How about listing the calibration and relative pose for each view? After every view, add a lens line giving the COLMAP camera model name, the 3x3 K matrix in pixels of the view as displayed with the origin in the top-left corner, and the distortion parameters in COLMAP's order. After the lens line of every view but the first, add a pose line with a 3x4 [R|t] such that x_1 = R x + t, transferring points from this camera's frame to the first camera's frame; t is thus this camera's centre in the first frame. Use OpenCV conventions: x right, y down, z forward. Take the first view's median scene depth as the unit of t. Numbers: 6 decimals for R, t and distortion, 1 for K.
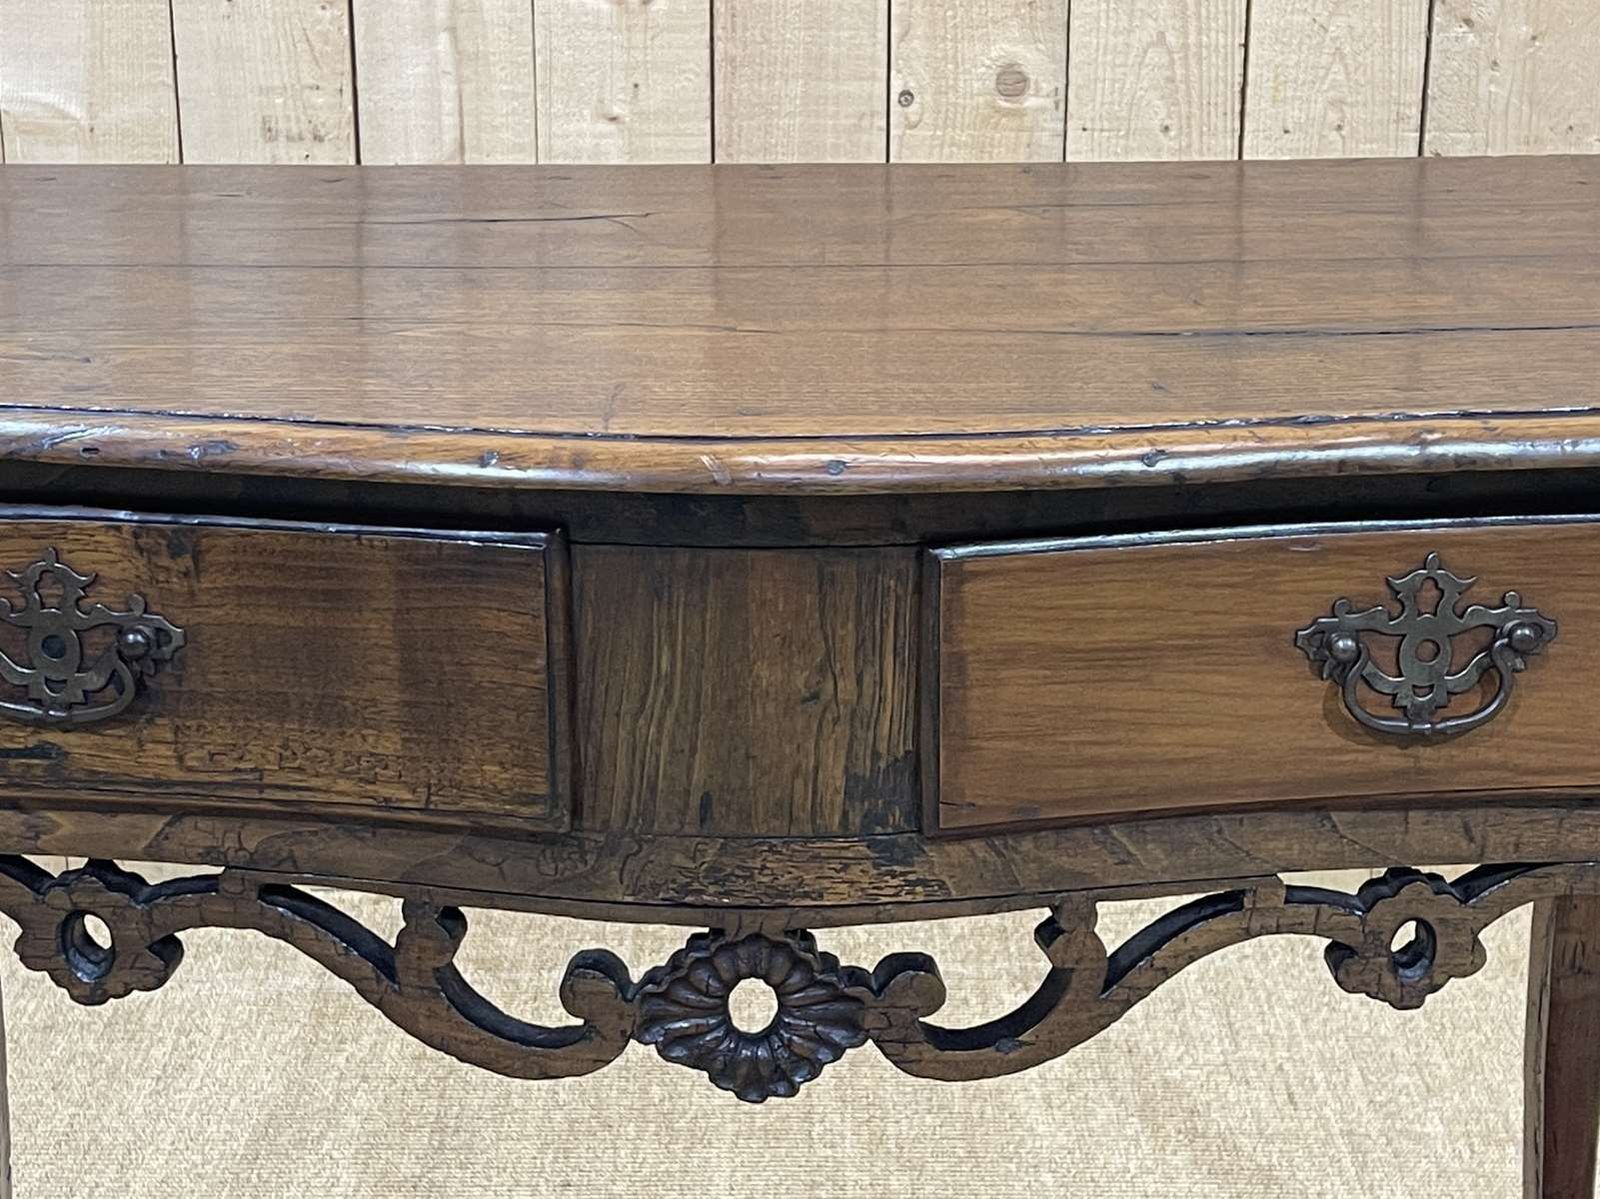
lens RADIAL K [[2797.9, 0, 797.4], [0, 2797.9, 570.9], [0, 0, 1]] dist [0.226674, -1.141120]
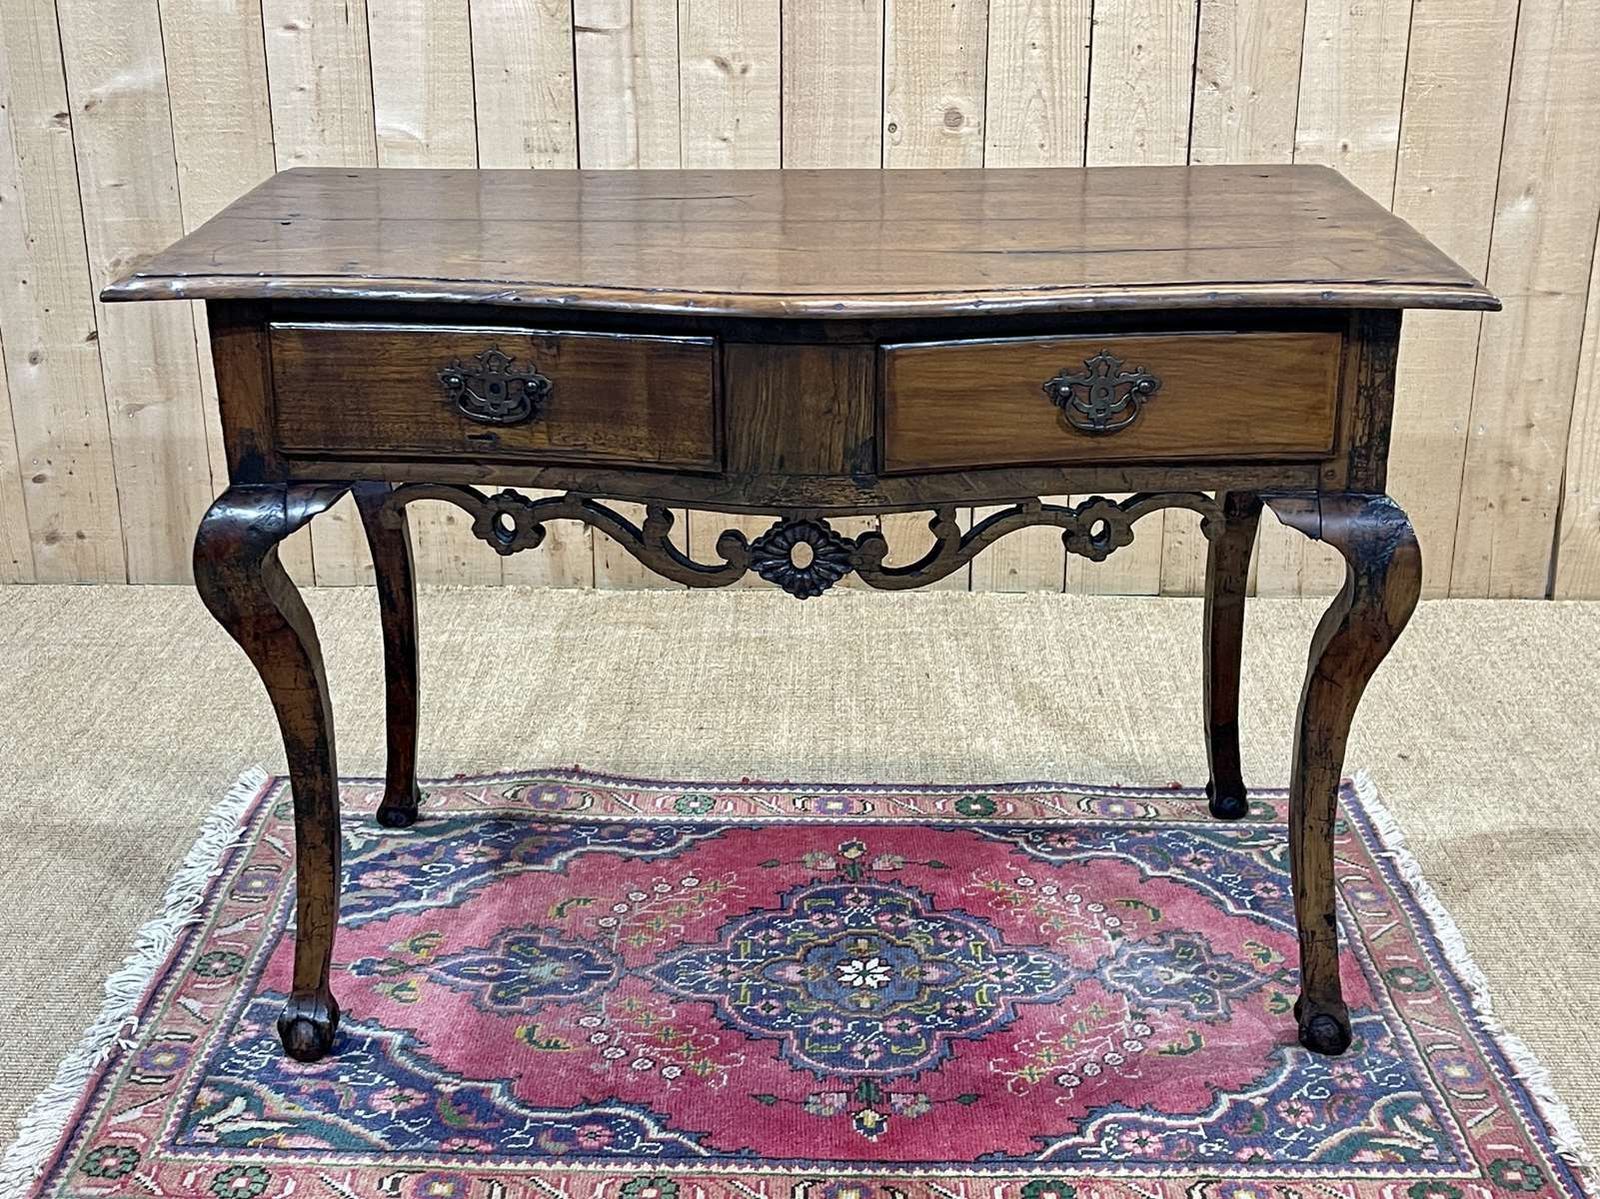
lens RADIAL K [[2146.7, 0, 787.1], [0, 2146.7, 599.7], [0, 0, 1]] dist [0.138612, -0.493635]
pose [[0.999716, 0.006028, -0.023064, 0.011840], [-0.004637, 0.998194, 0.059889, 0.087528], [0.023384, -0.059765, 0.997939, -0.702340]]
